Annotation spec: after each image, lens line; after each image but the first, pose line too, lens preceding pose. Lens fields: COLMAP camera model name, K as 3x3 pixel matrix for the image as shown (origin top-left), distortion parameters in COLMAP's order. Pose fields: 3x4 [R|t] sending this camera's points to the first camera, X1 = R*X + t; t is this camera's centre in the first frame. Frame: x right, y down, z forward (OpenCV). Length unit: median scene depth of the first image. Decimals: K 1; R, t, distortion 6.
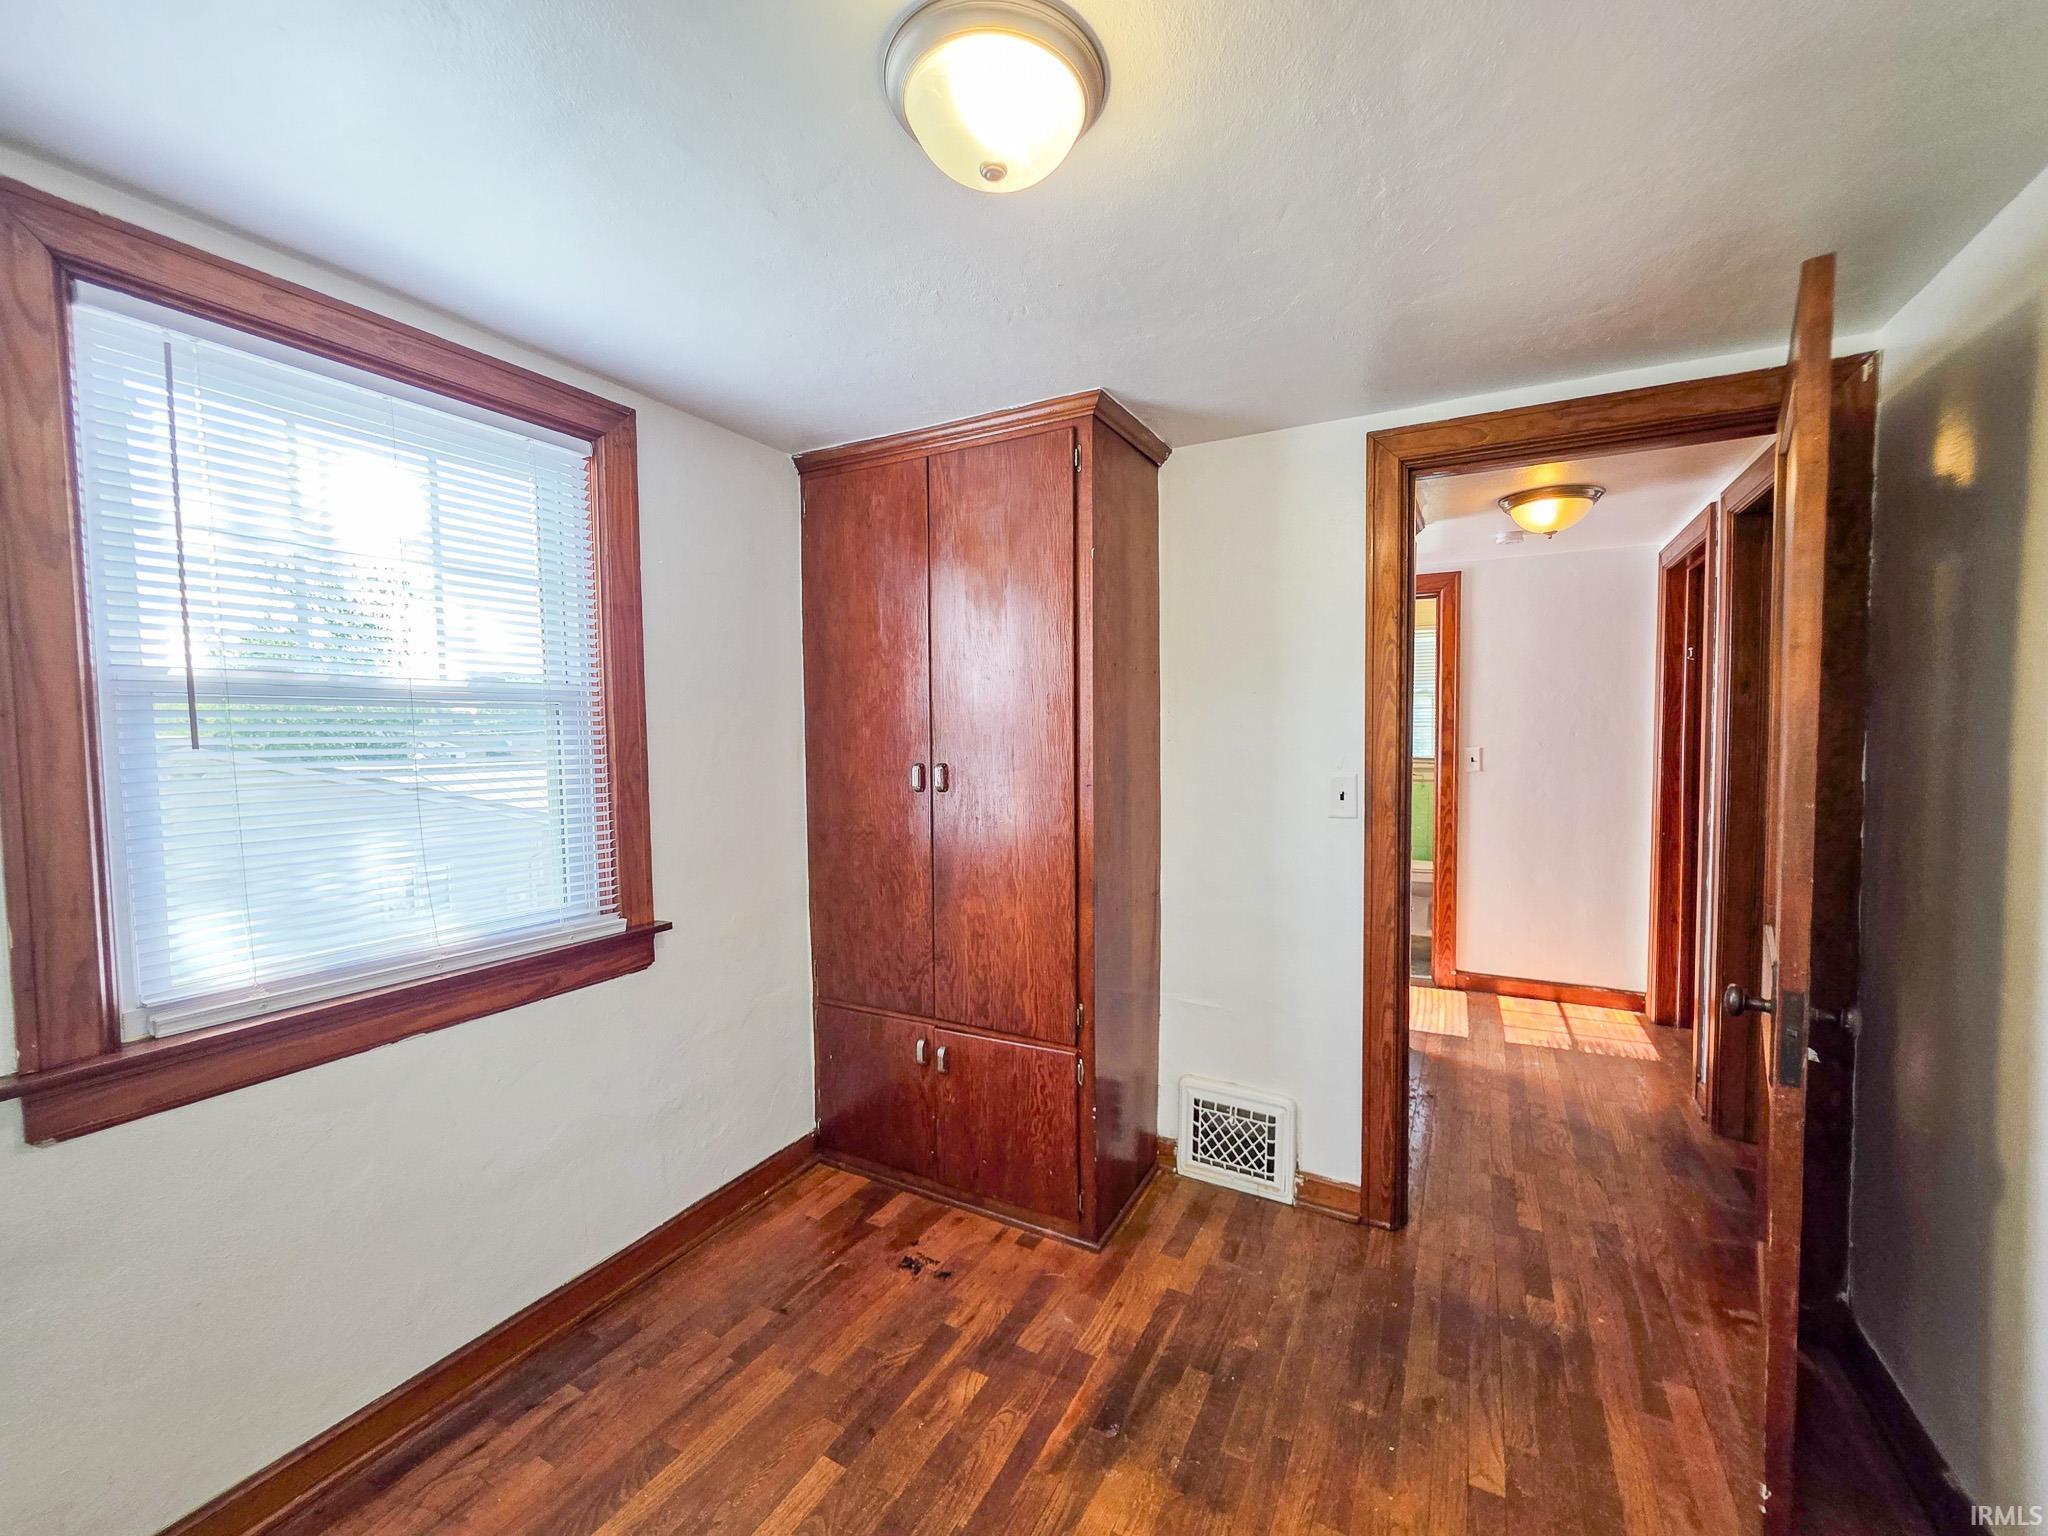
lens RADIAL K [[819.6, 0, 1021.7], [0, 819.6, 773.2], [0, 0, 1]] dist [-0.002988, 0.000140]
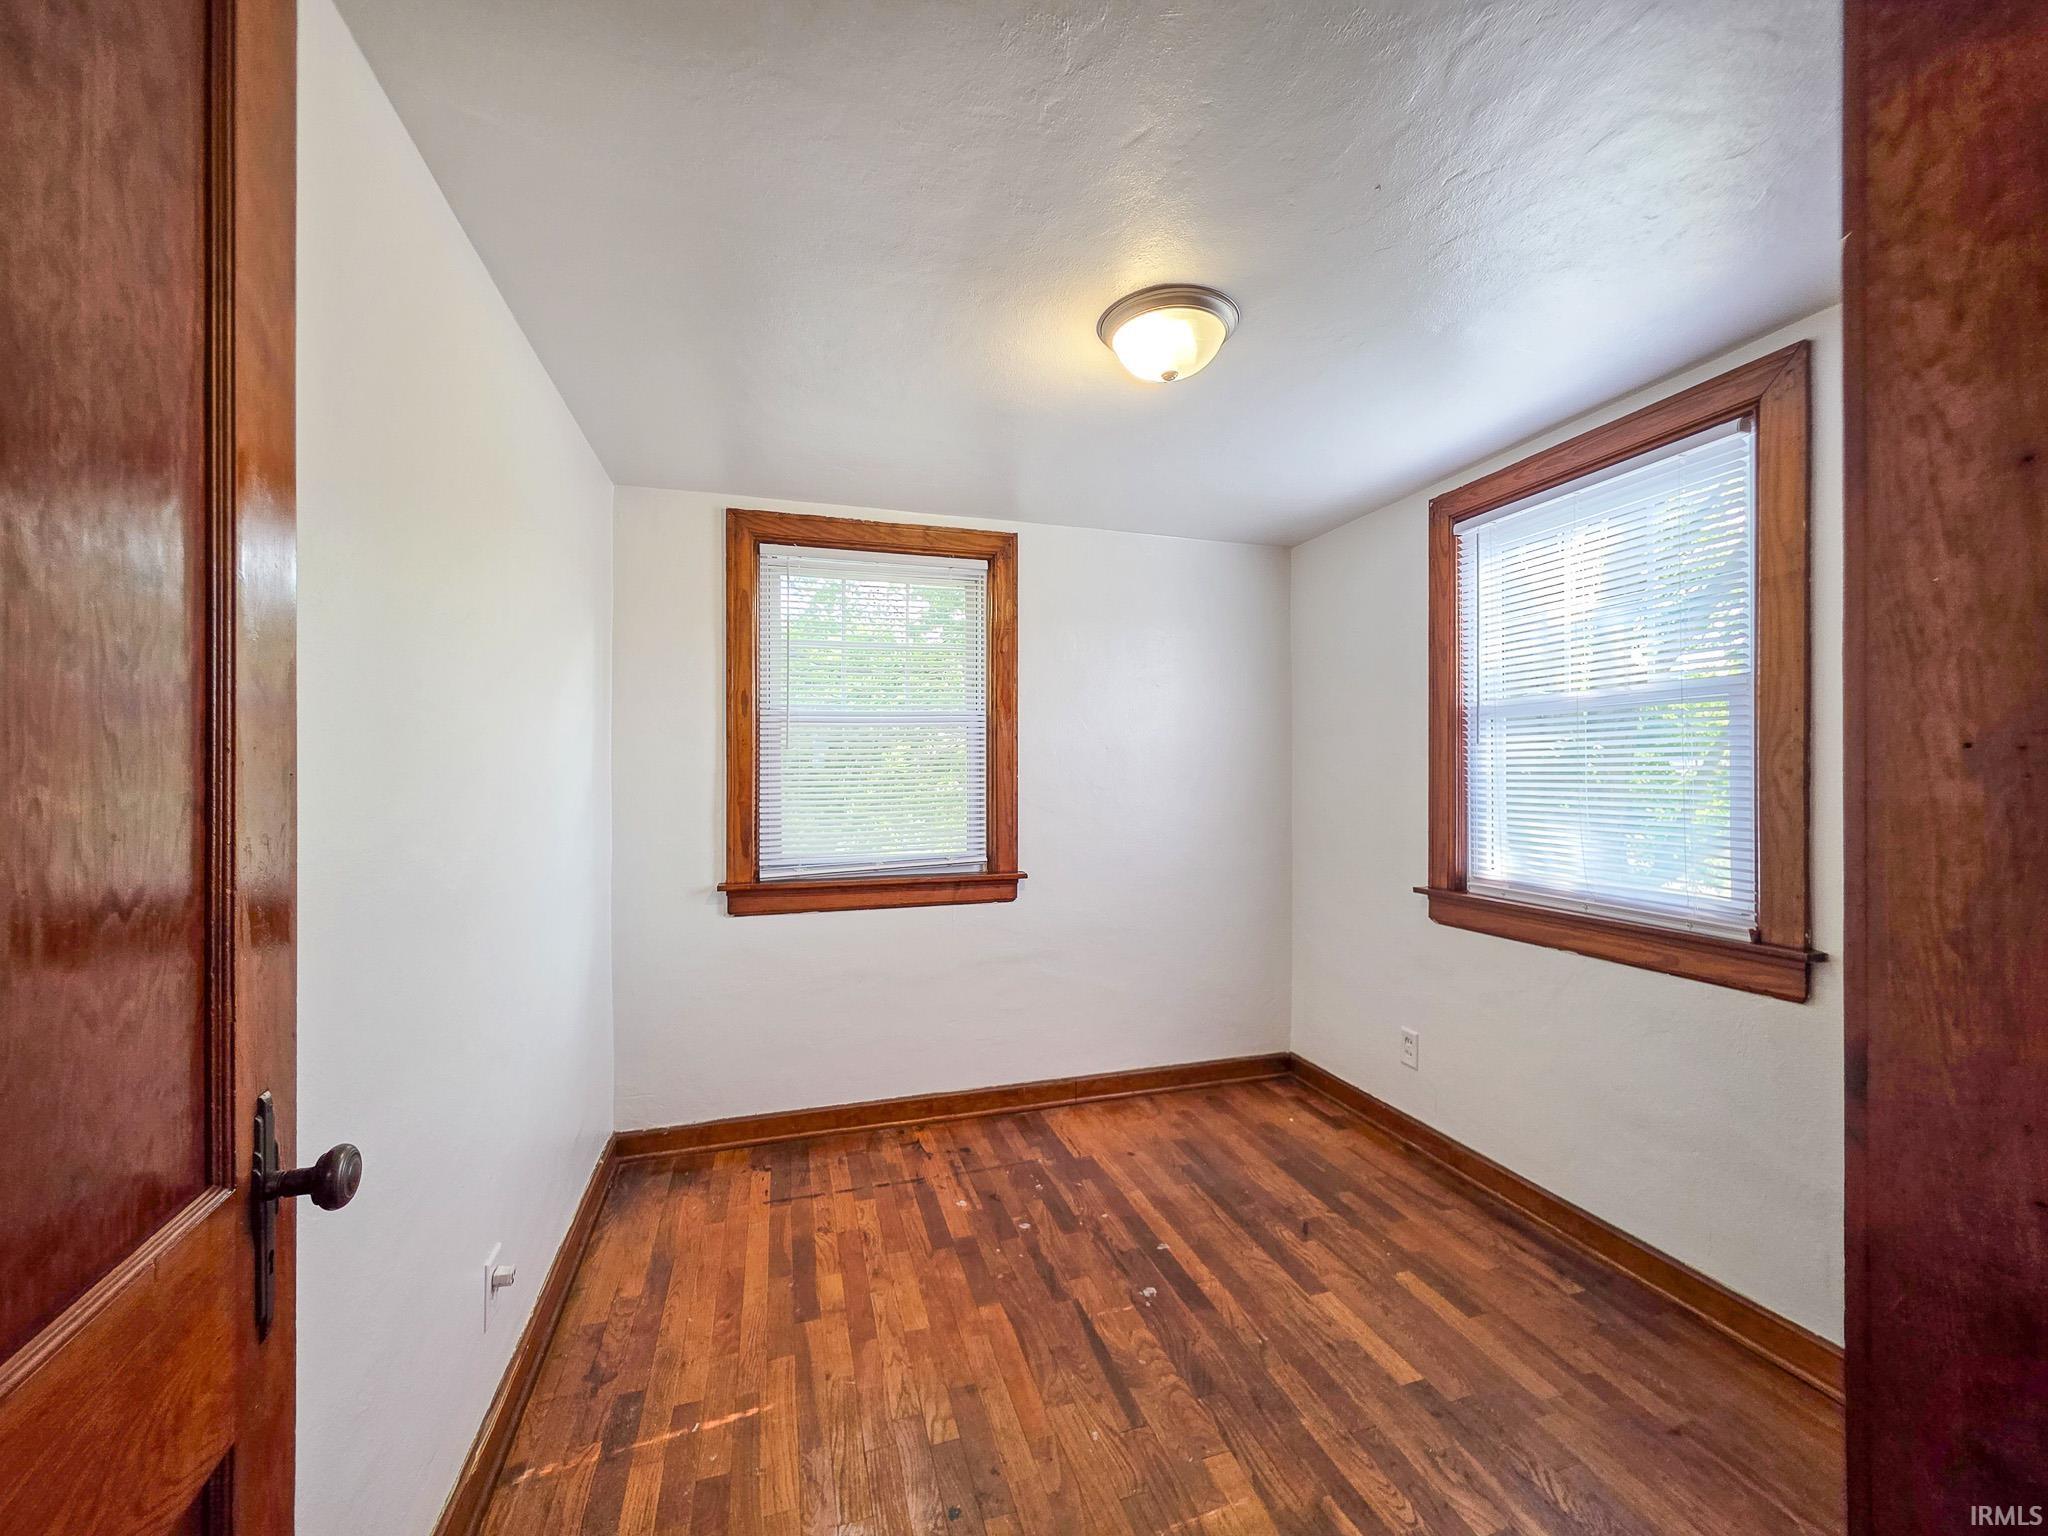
lens RADIAL K [[819.6, 0, 1037.4], [0, 819.6, 774.5], [0, 0, 1]] dist [-0.002988, 0.000140]
pose [[-0.689327, 0.010803, -0.724369, 0.893587], [-0.028195, 0.998731, 0.041725, -0.008109], [0.723901, 0.049186, -0.688148, 1.327150]]
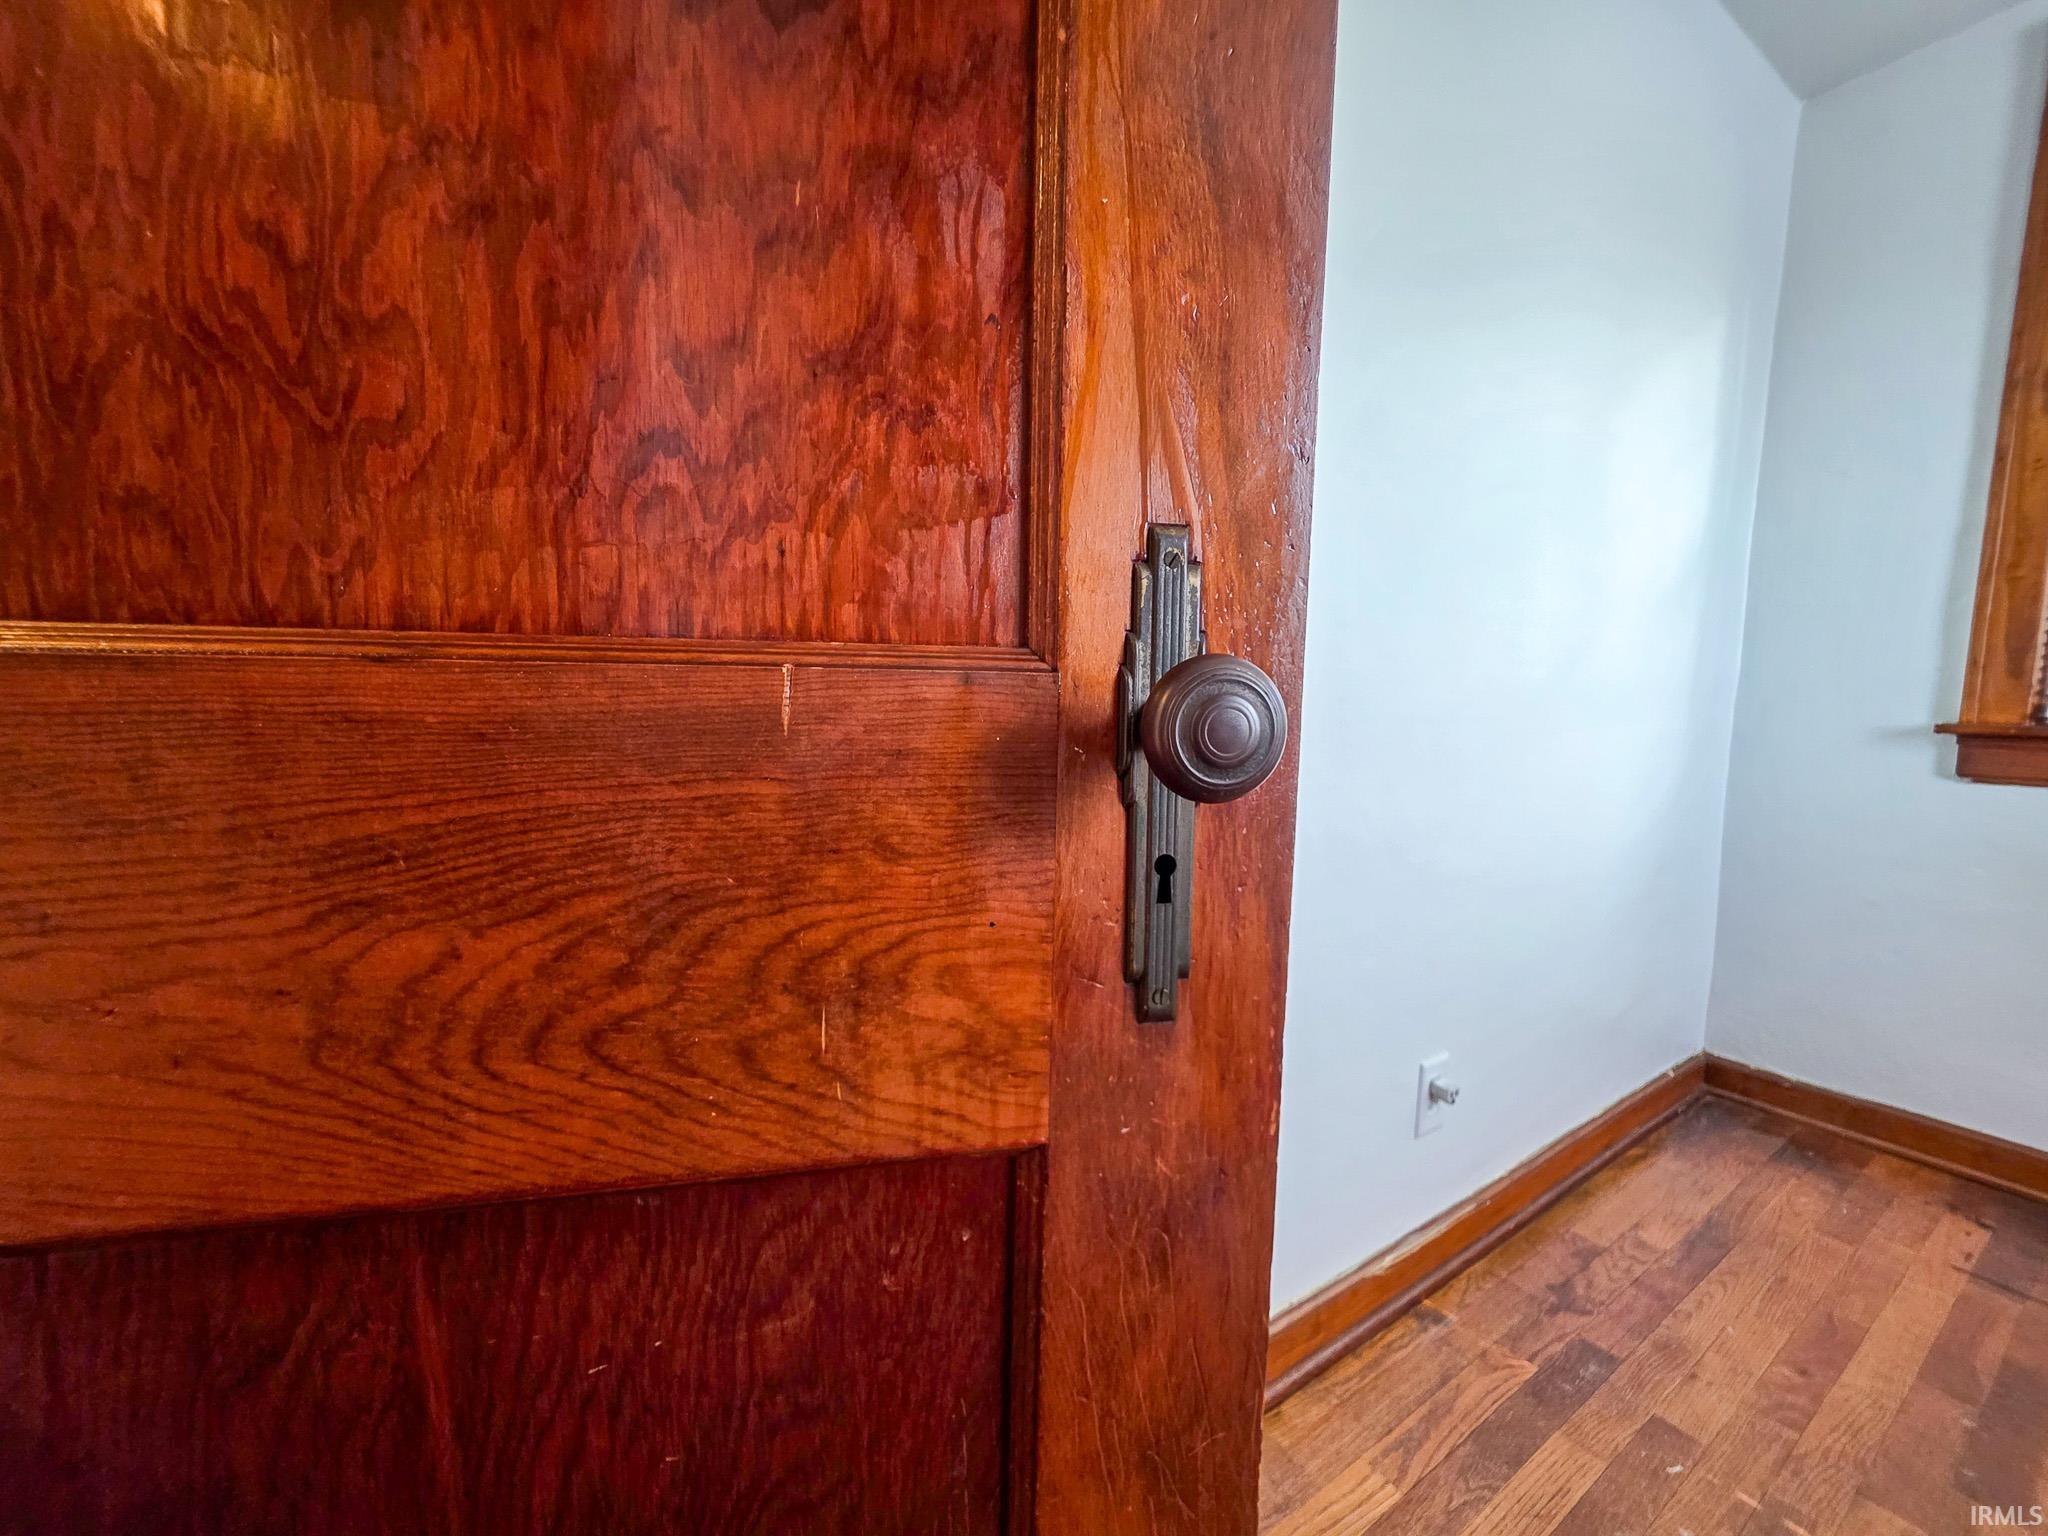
lens RADIAL K [[819.6, 0, 1028.1], [0, 819.6, 778.5], [0, 0, 1]] dist [-0.002988, 0.000140]
pose [[-0.884381, -0.049862, 0.464094, 0.658858], [0.015921, 0.990477, 0.136756, 0.204945], [-0.466493, 0.128333, -0.875165, 1.108003]]
